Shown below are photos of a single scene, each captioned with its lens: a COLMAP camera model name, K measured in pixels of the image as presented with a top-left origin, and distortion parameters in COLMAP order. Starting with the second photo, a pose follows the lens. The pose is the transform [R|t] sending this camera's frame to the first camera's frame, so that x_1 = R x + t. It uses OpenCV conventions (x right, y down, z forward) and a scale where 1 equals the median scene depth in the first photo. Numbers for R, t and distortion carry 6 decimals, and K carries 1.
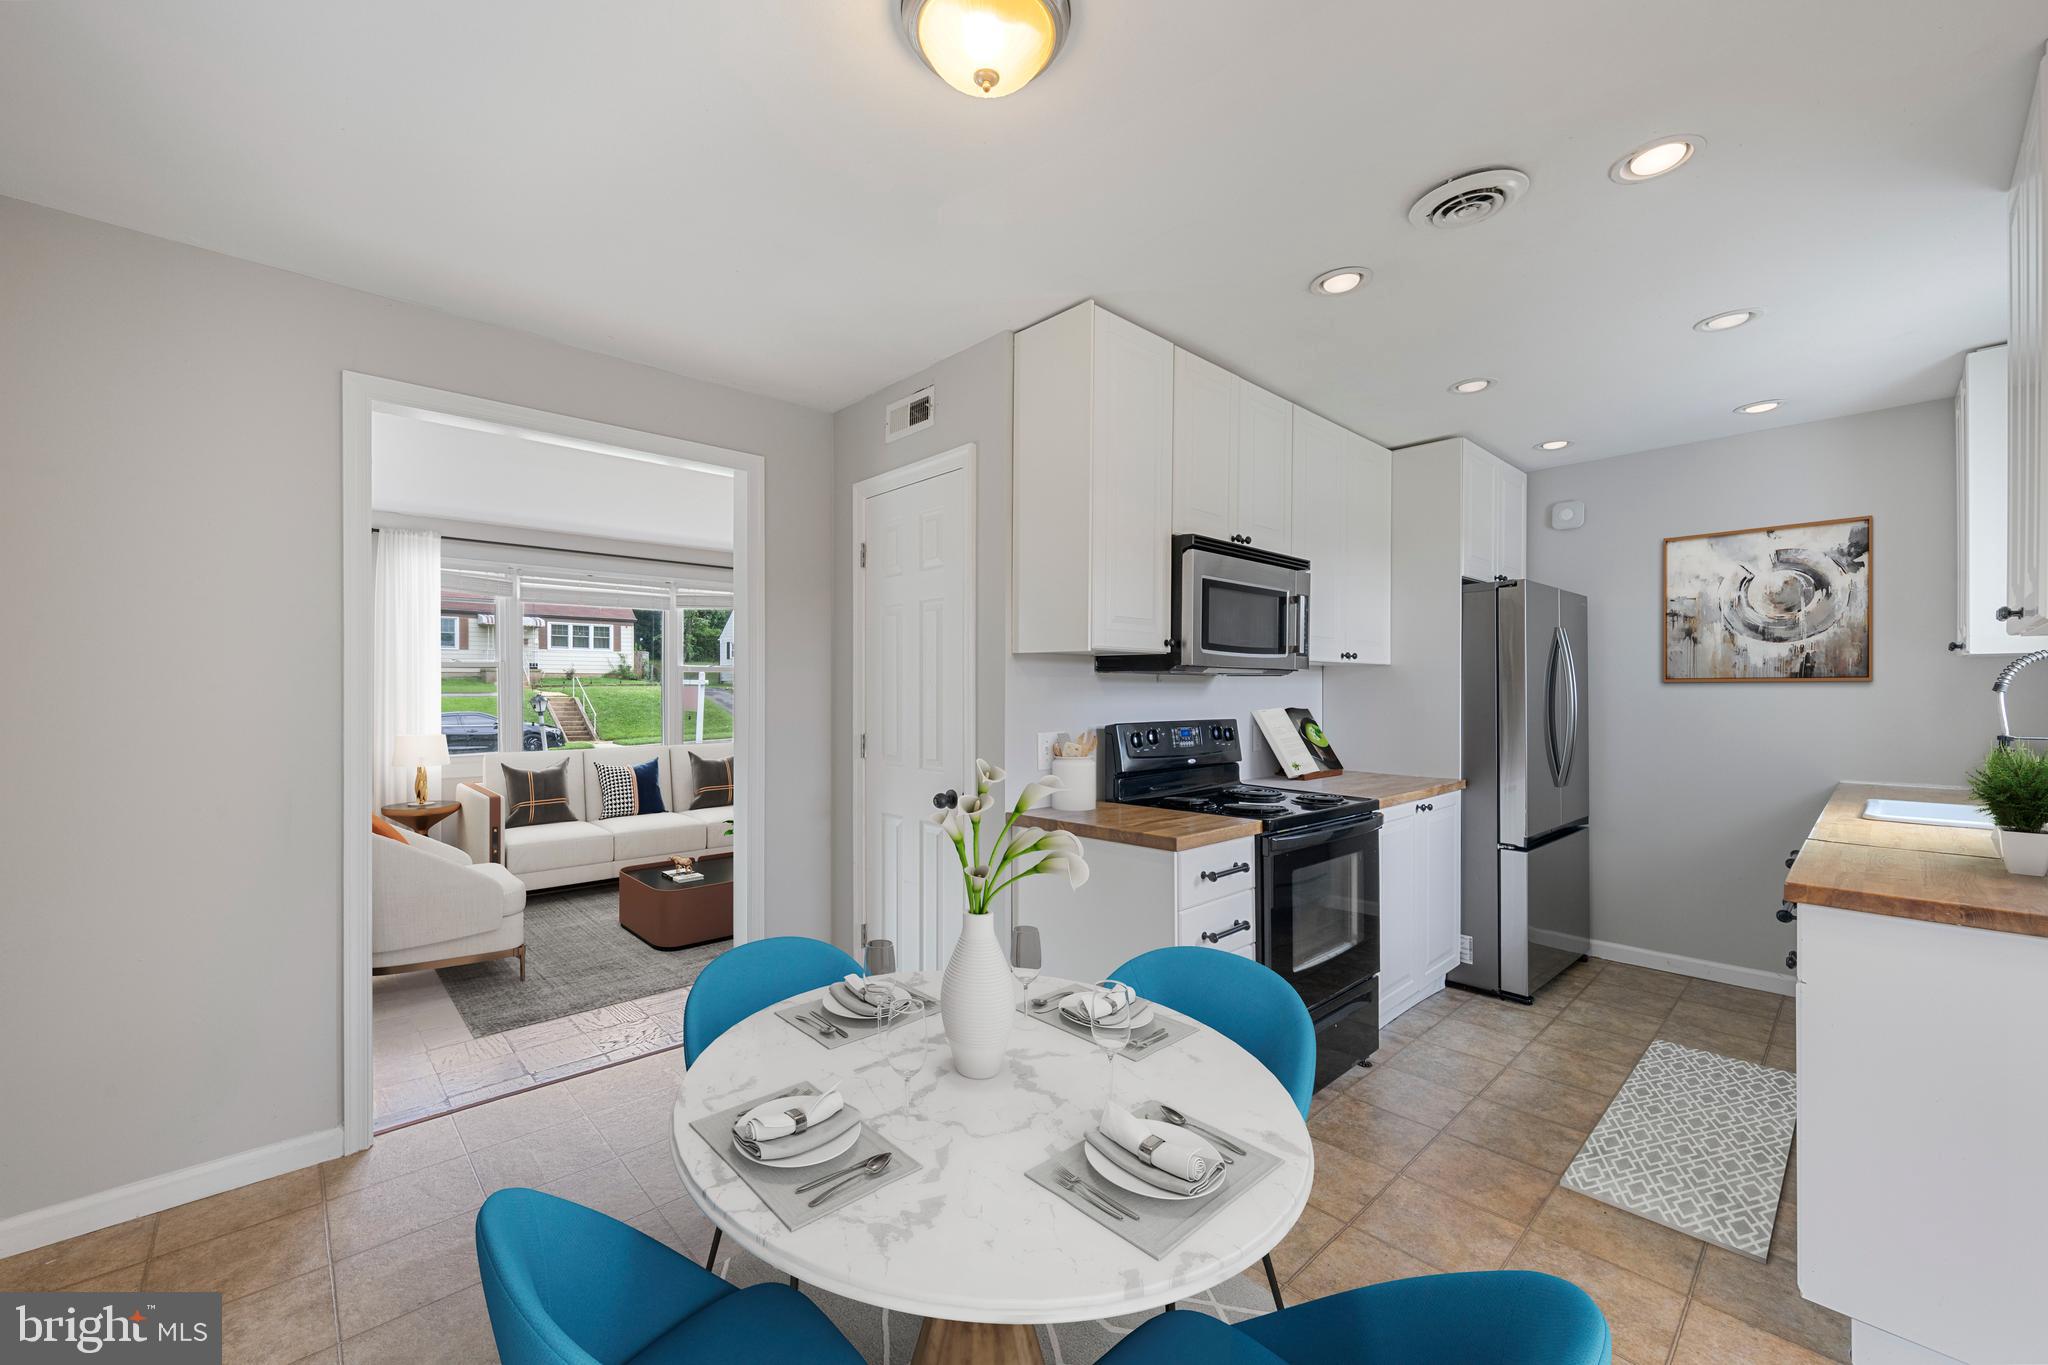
lens RADIAL K [[806.3, 0, 1014.5], [0, 806.3, 692.1], [0, 0, 1]] dist [0.000368, 0.000224]
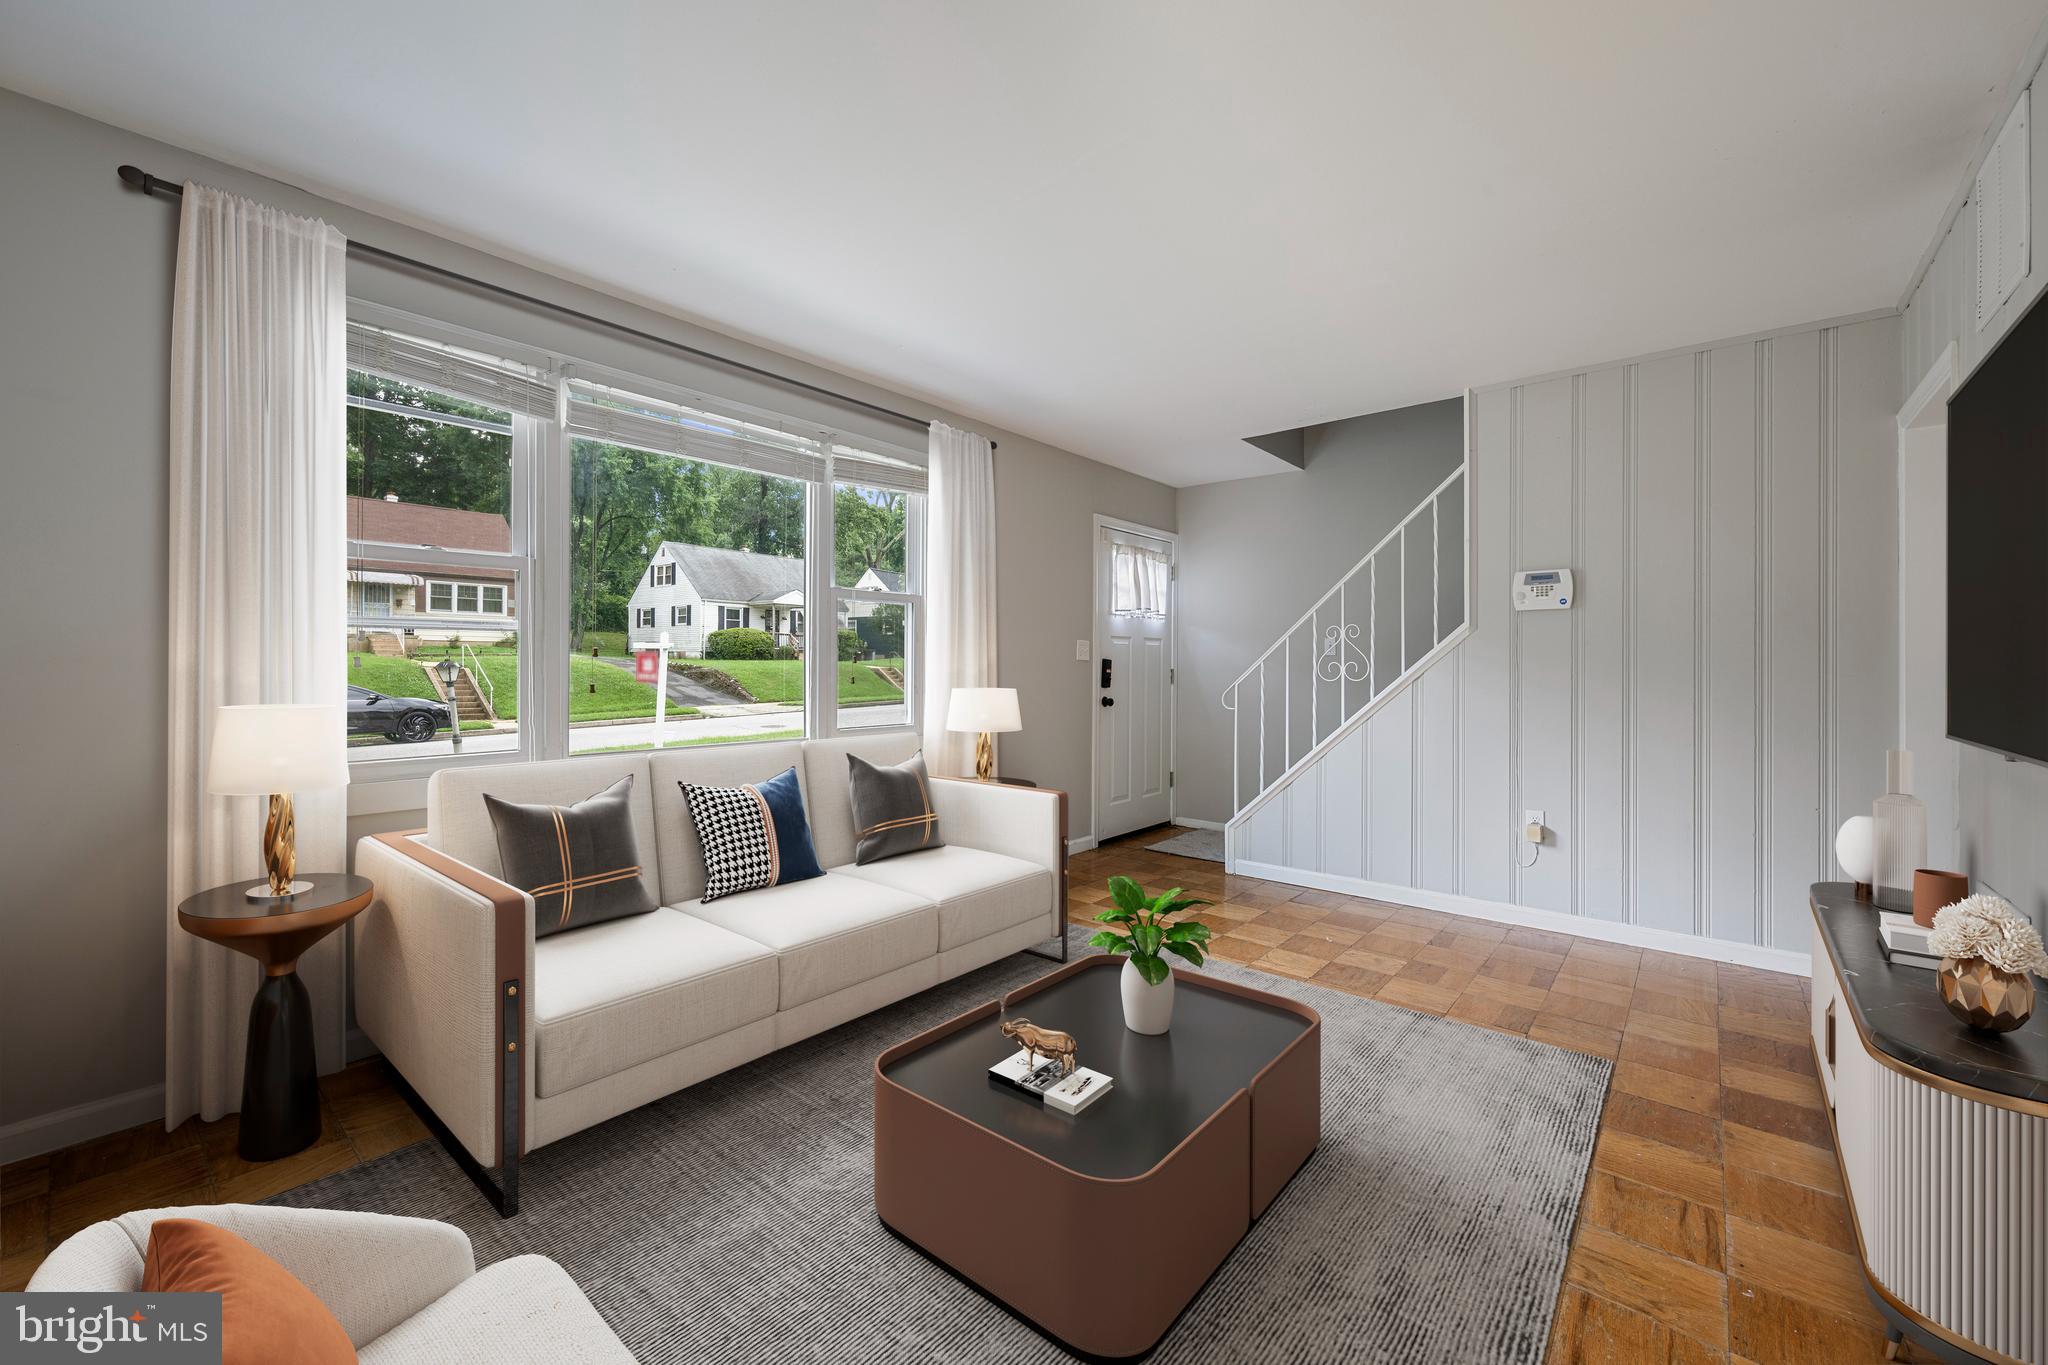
lens RADIAL K [[806.3, 0, 1034.1], [0, 806.3, 676.0], [0, 0, 1]] dist [0.000368, 0.000224]
pose [[0.991577, 0.003065, 0.129481, -0.061951], [-0.004466, 0.999935, 0.010529, 0.003048], [-0.129441, -0.011018, 0.991526, 0.082506]]
